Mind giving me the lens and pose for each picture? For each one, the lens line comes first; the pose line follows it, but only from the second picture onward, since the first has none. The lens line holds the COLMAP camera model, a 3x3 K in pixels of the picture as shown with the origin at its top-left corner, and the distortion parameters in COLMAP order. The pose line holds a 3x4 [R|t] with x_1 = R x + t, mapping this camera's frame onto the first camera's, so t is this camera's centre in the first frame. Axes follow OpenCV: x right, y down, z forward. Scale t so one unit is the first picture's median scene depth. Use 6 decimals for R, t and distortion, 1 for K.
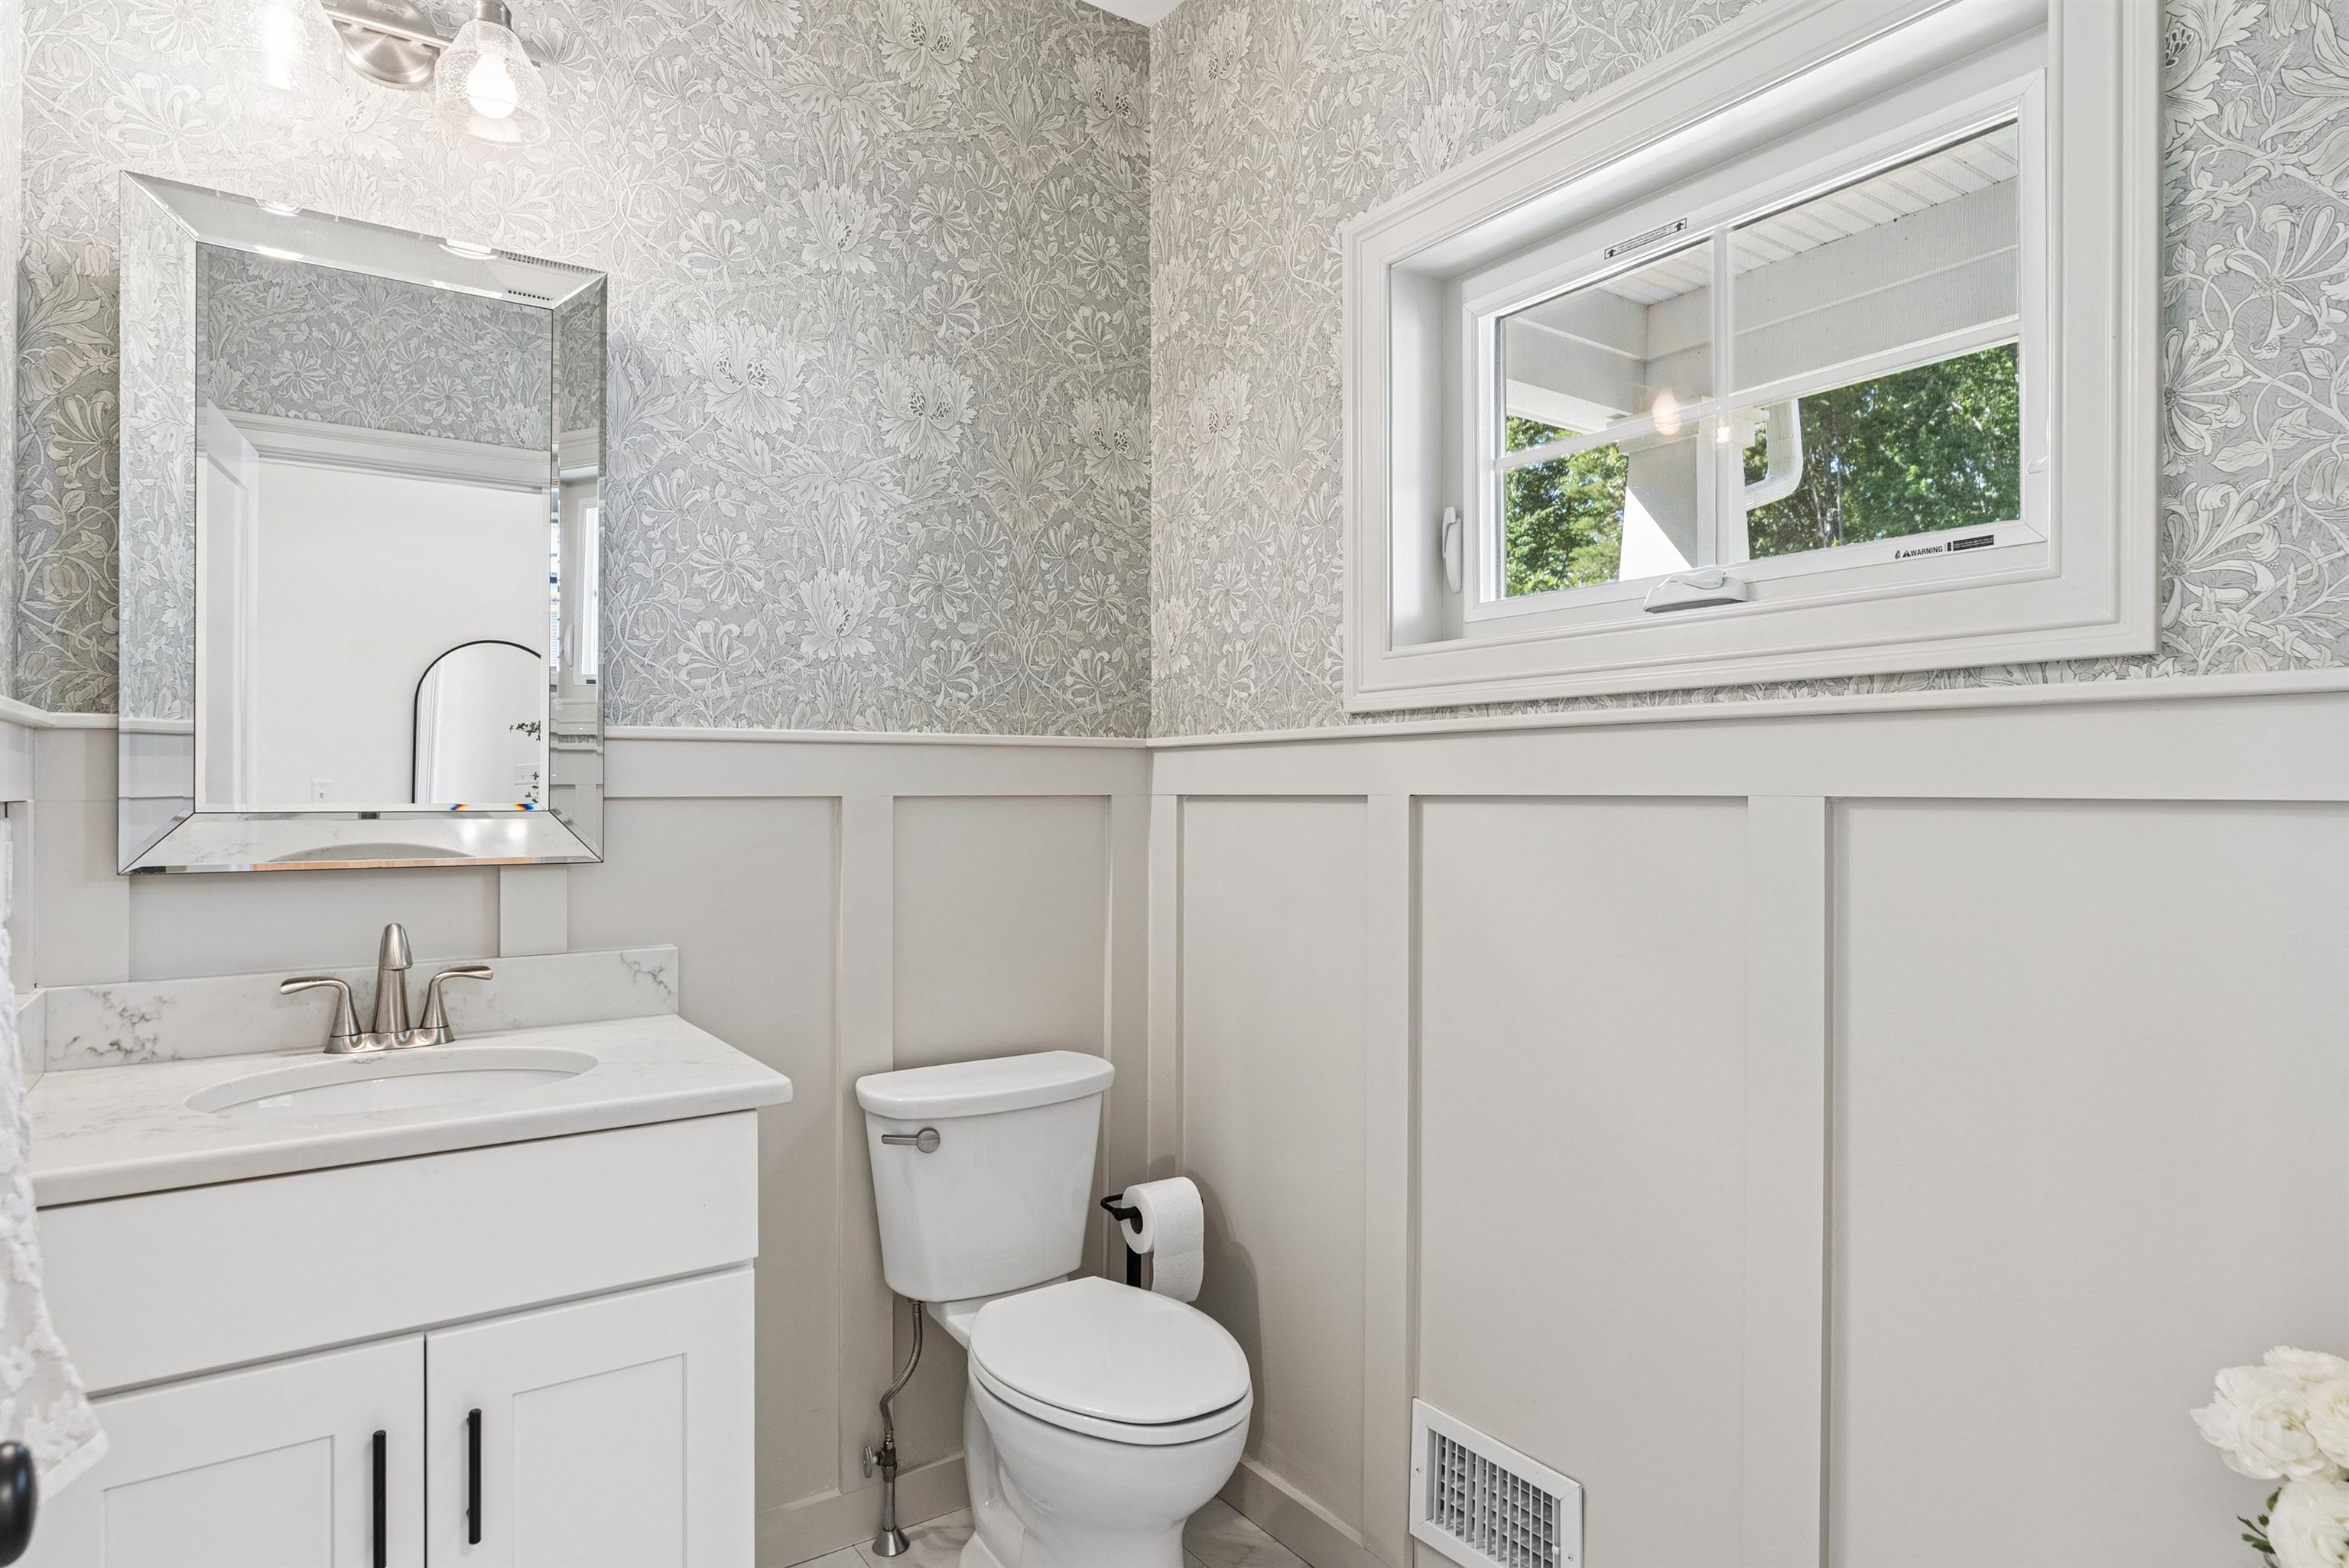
lens RADIAL K [[1288.4, 0, 1169.8], [0, 1288.4, 787.3], [0, 0, 1]] dist [0.004108, 0.000791]
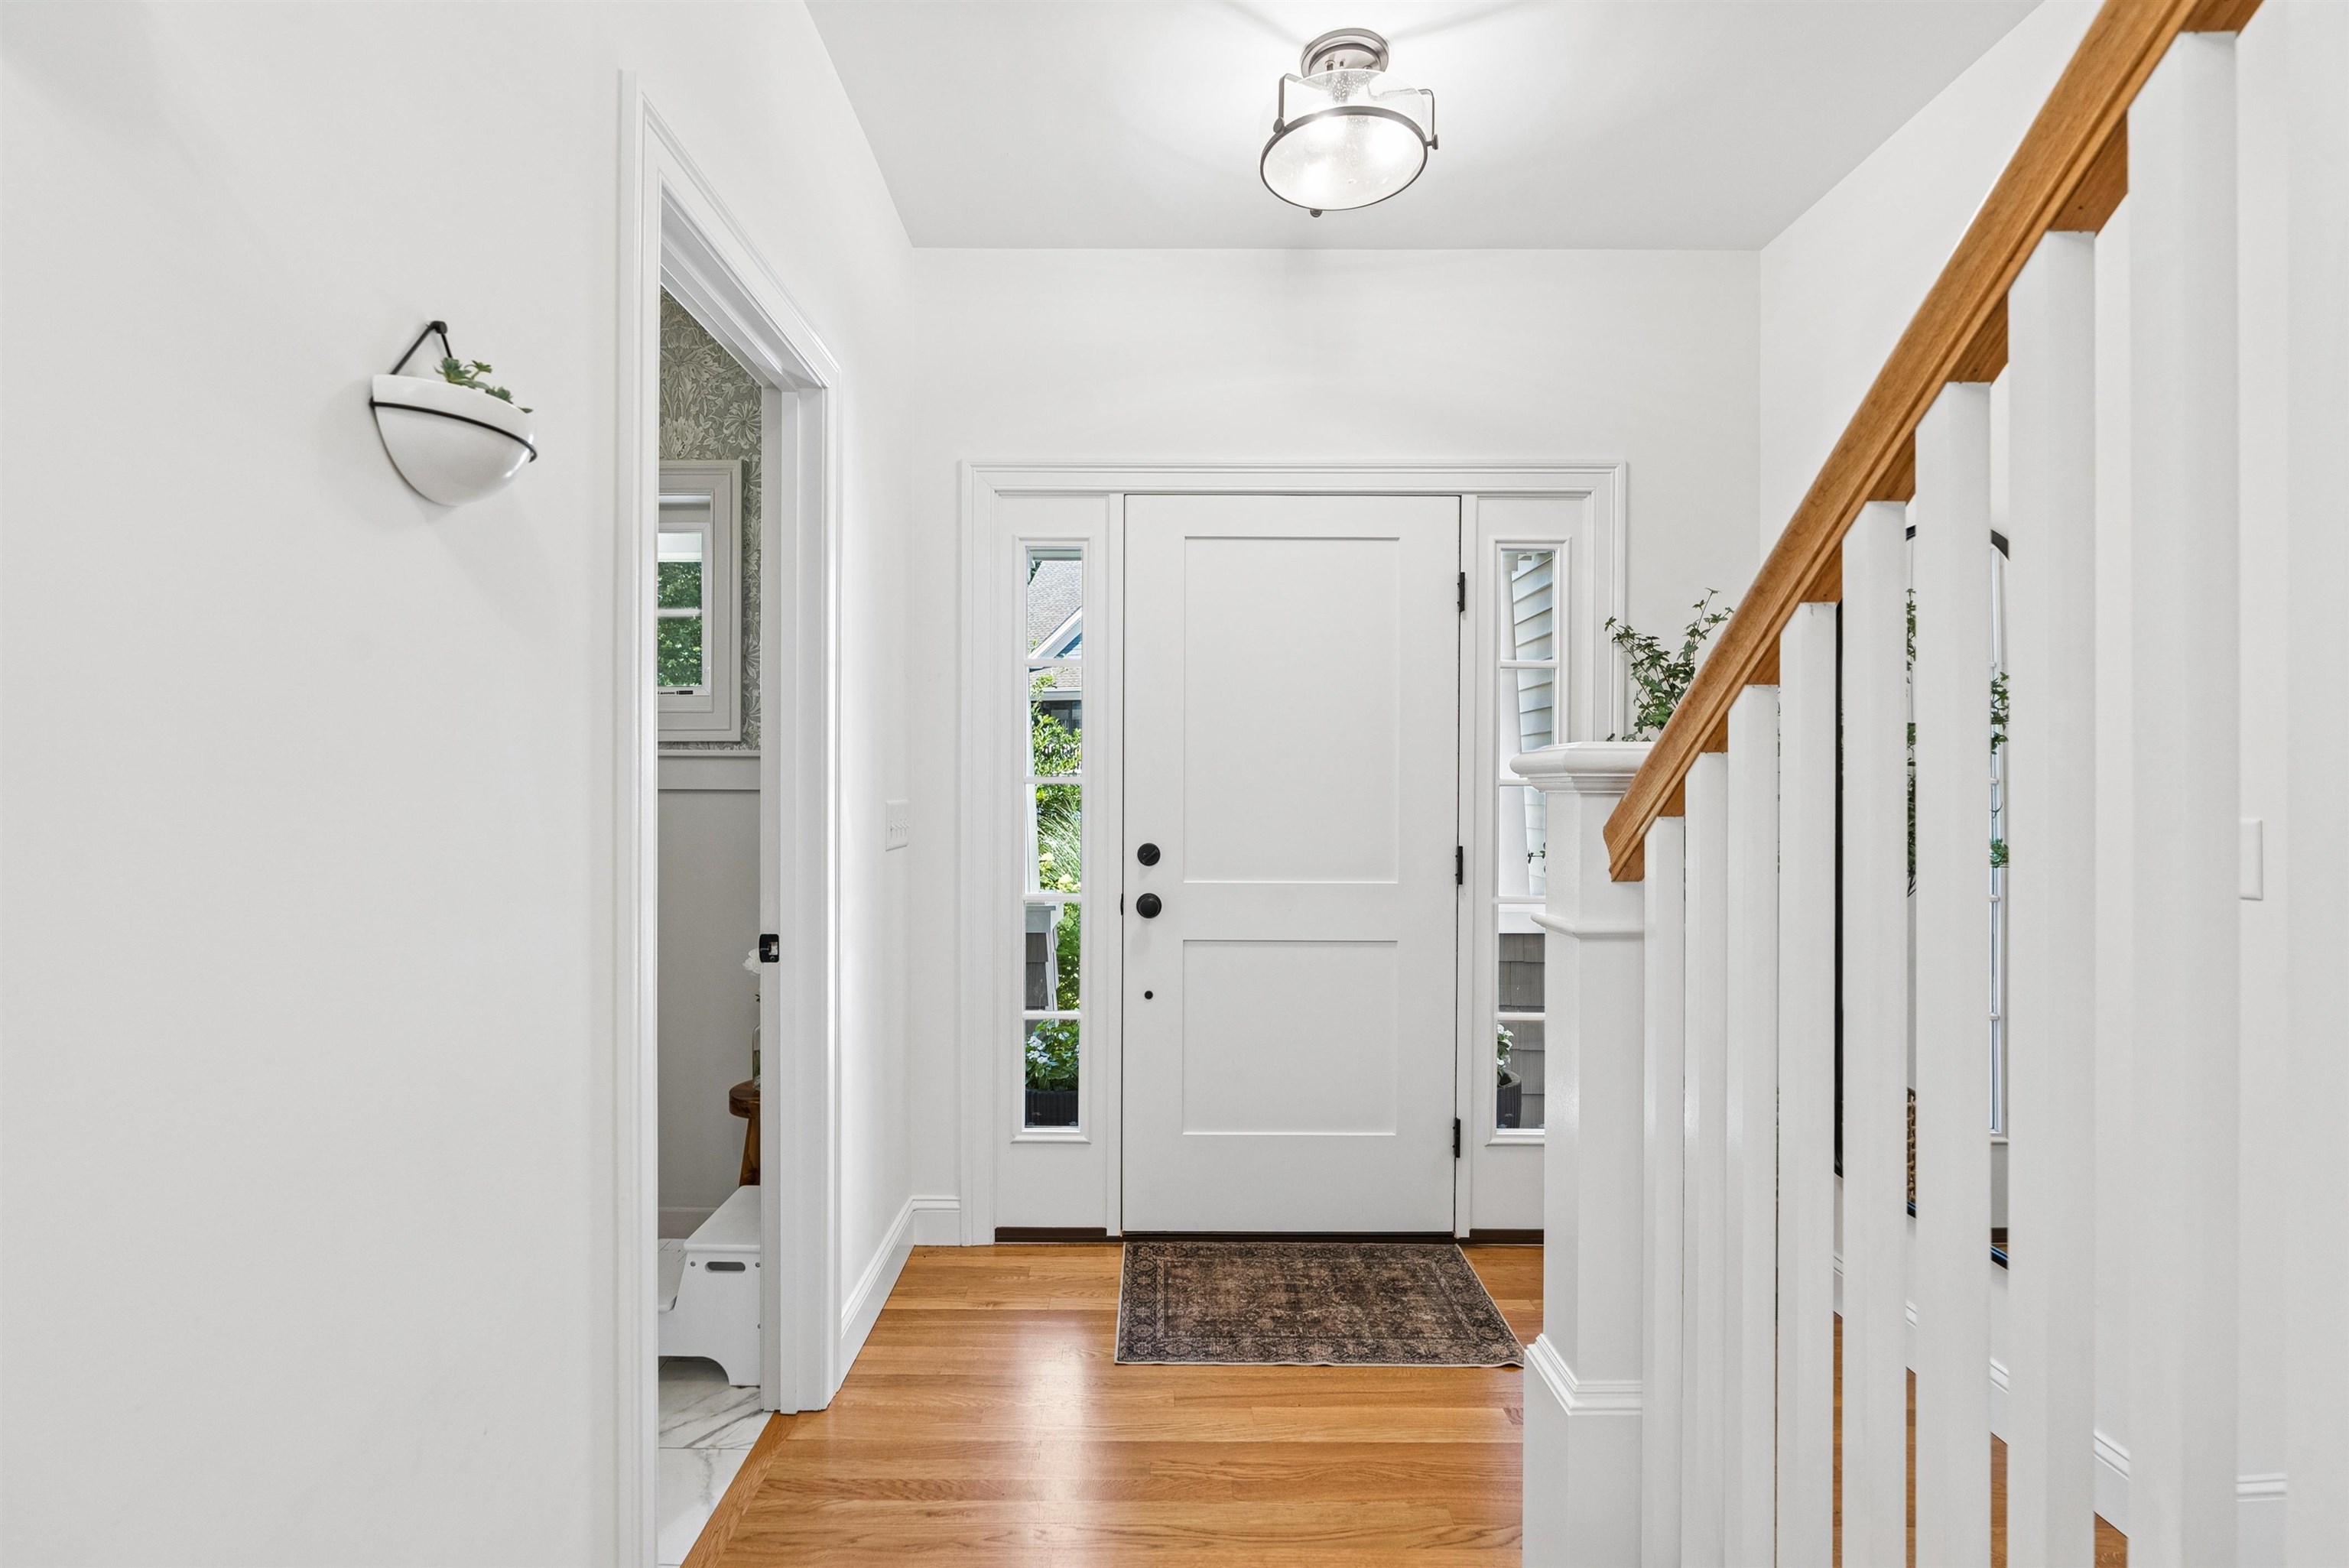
lens RADIAL K [[1070.1, 0, 1166.0], [0, 1070.1, 783.5], [0, 0, 1]] dist [-0.020040, 0.001574]
pose [[0.555403, 0.000304, 0.831582, -0.763899], [-0.001837, 0.999998, 0.000862, -0.009187], [-0.831580, -0.002007, 0.555402, -1.217821]]
